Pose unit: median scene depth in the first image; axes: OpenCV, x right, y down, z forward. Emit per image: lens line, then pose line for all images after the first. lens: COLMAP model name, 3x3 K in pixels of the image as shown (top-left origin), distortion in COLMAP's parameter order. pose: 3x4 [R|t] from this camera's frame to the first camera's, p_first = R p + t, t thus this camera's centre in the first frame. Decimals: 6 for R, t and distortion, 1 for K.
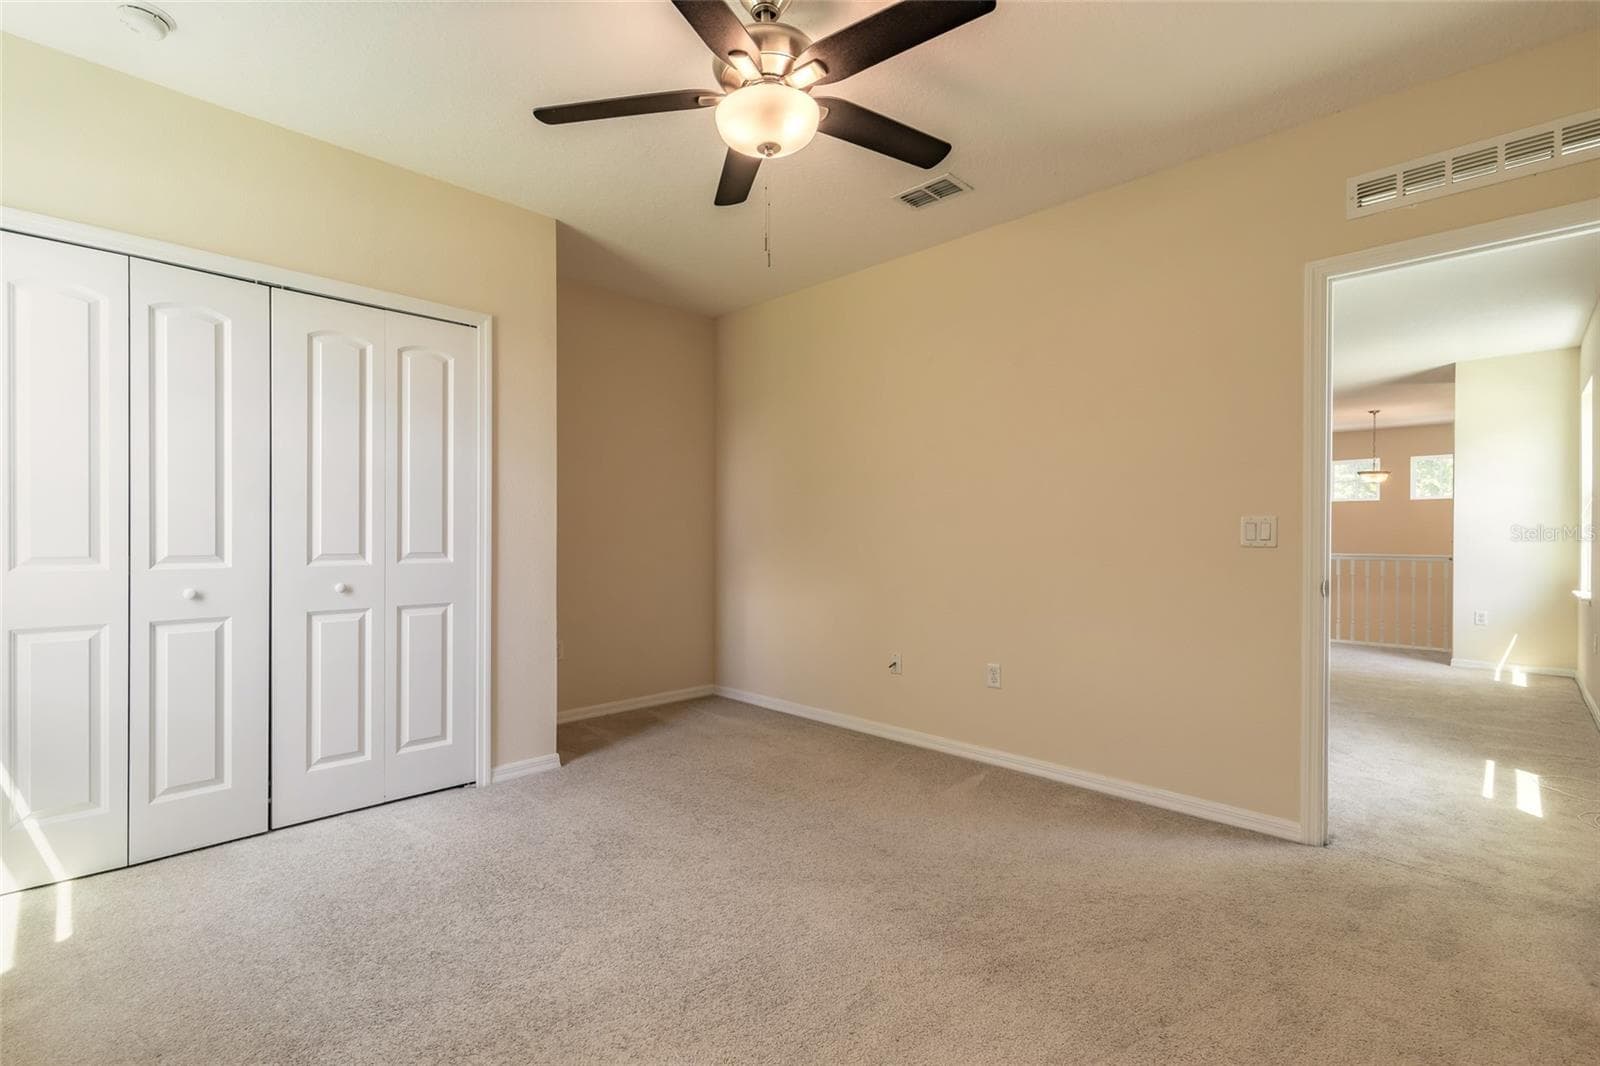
lens RADIAL K [[713.8, 0, 800.0], [0, 713.8, 533.0], [0, 0, 1]] dist [-0.000384, -0.000239]
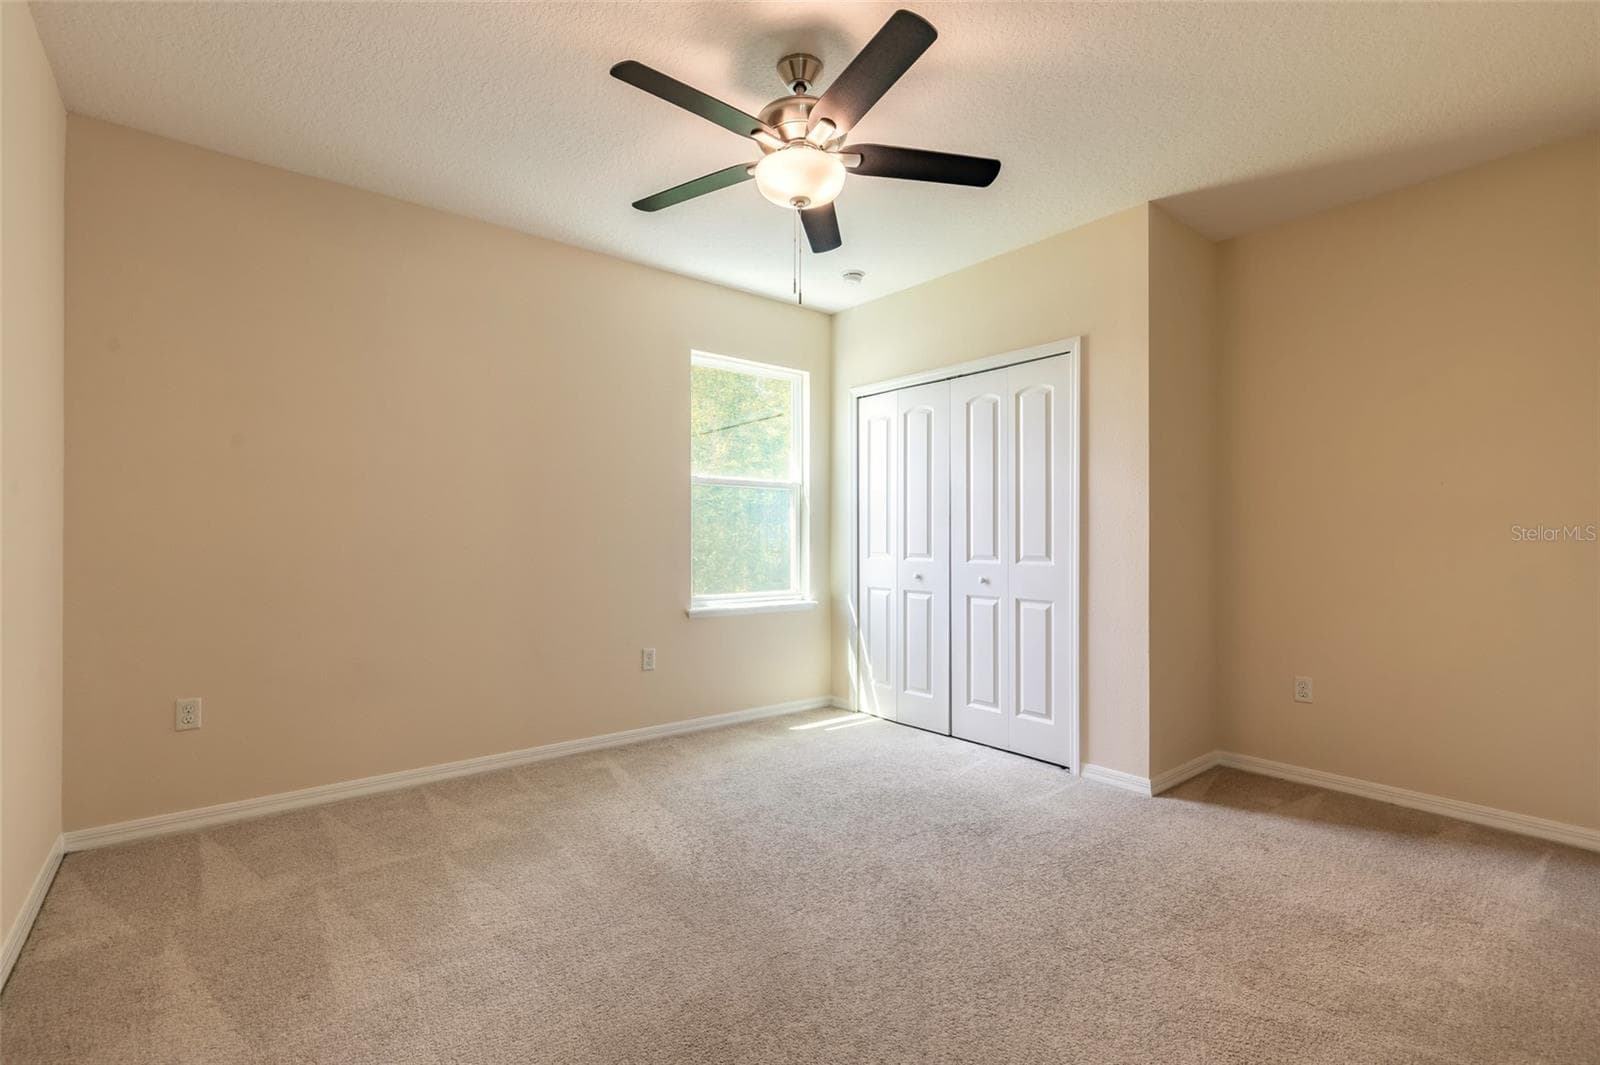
lens RADIAL K [[713.8, 0, 800.0], [0, 713.8, 532.5], [0, 0, 1]] dist [-0.000384, -0.000239]
pose [[-0.097803, -0.011931, -0.995134, 0.745140], [-0.007337, 0.999910, -0.011267, 0.003552], [0.995179, 0.006199, -0.097881, 0.762046]]
